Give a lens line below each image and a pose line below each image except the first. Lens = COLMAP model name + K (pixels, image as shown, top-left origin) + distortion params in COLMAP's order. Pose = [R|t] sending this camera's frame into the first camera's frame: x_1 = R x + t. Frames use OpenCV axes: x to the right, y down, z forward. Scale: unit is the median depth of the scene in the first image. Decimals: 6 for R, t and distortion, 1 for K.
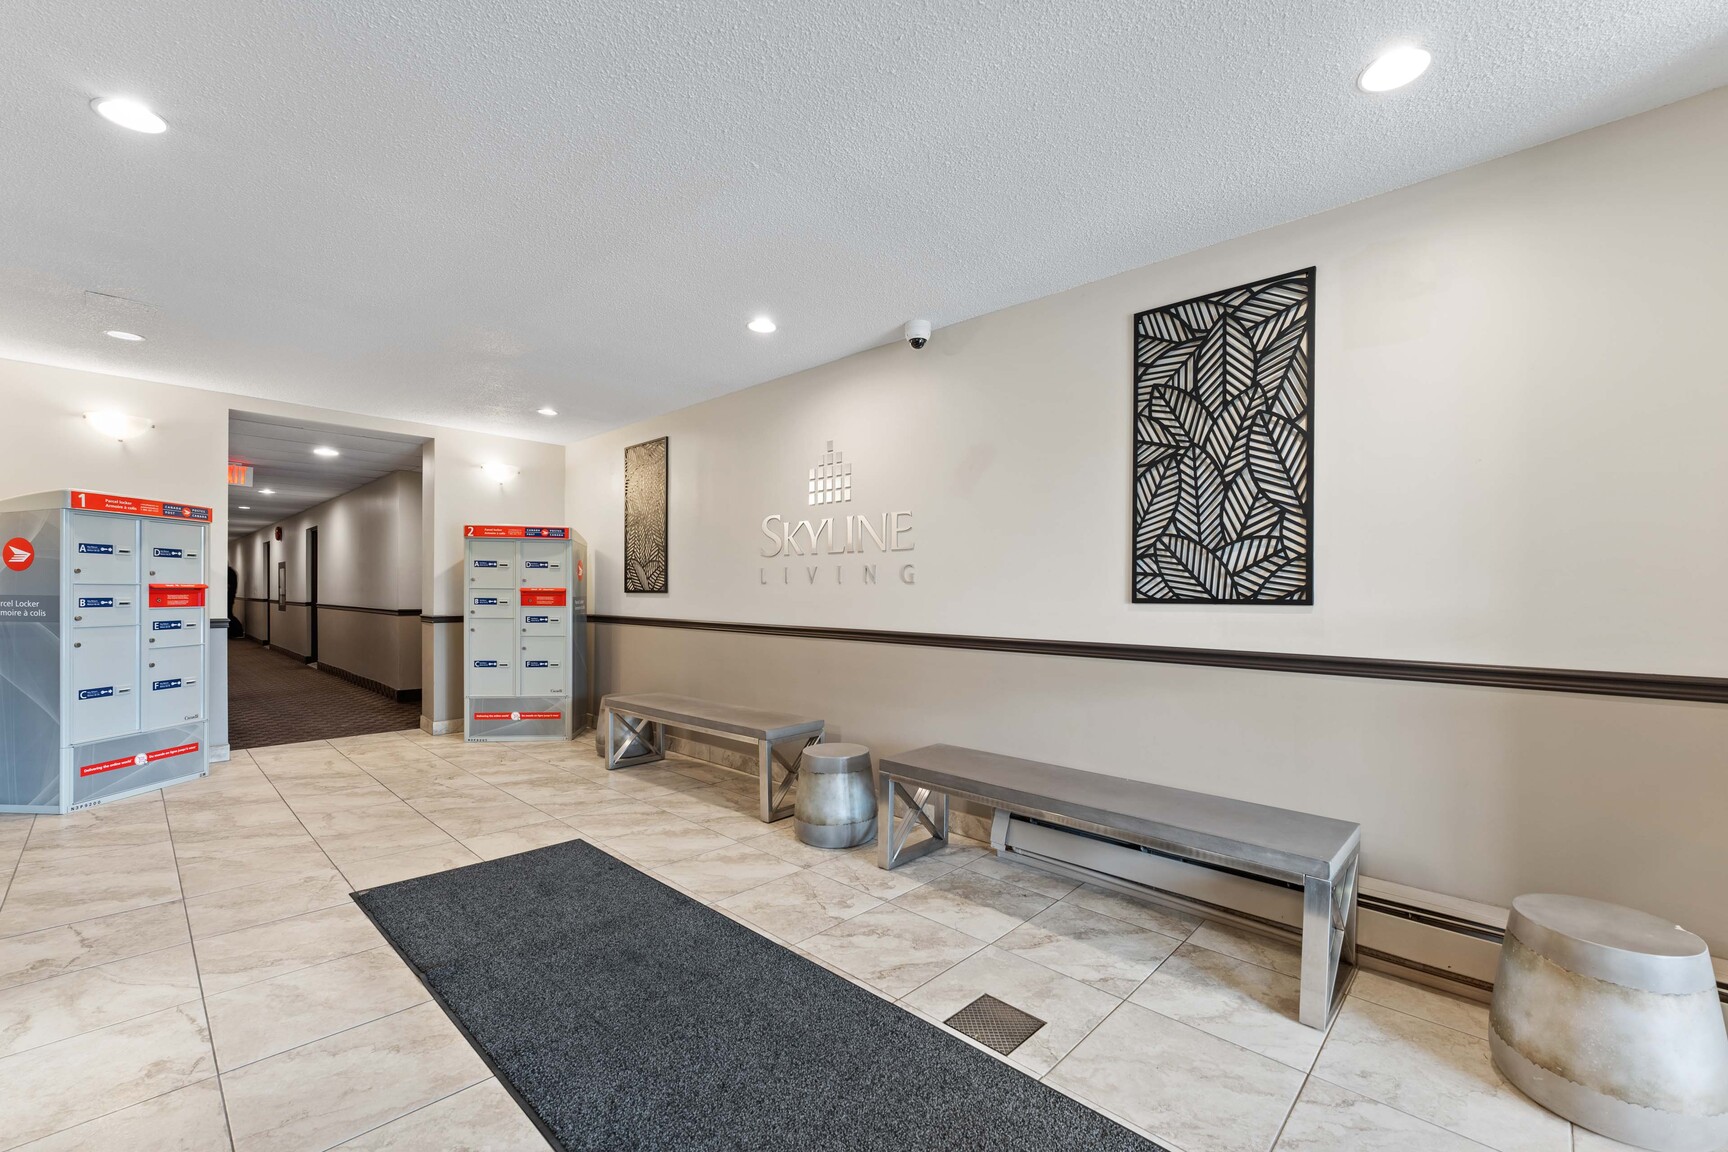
lens RADIAL K [[705.9, 0, 833.4], [0, 705.9, 601.6], [0, 0, 1]] dist [-0.002046, 0.000124]
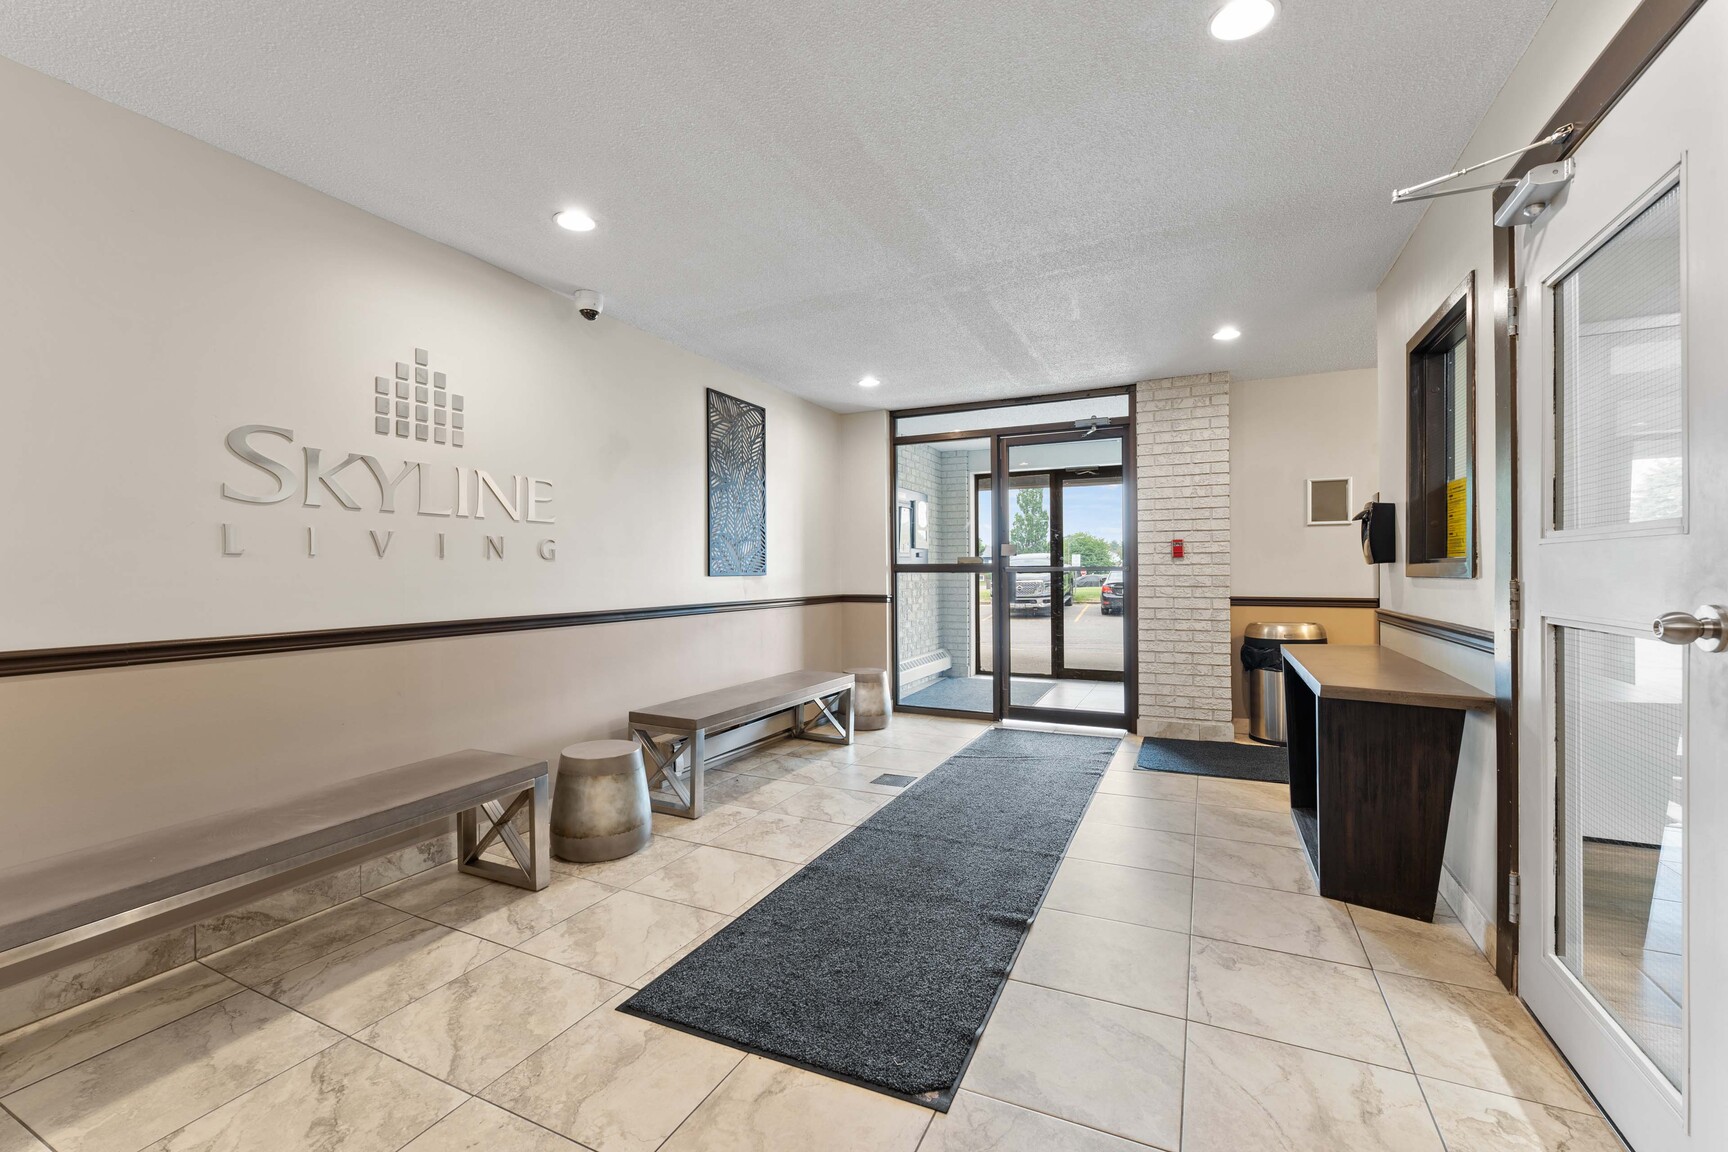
lens RADIAL K [[705.9, 0, 866.0], [0, 705.9, 569.2], [0, 0, 1]] dist [-0.002046, 0.000124]
pose [[-0.322737, -0.001258, 0.946488, -1.102511], [0.016992, 0.999830, 0.007123, -0.016976], [-0.946336, 0.018382, -0.322660, 1.138747]]
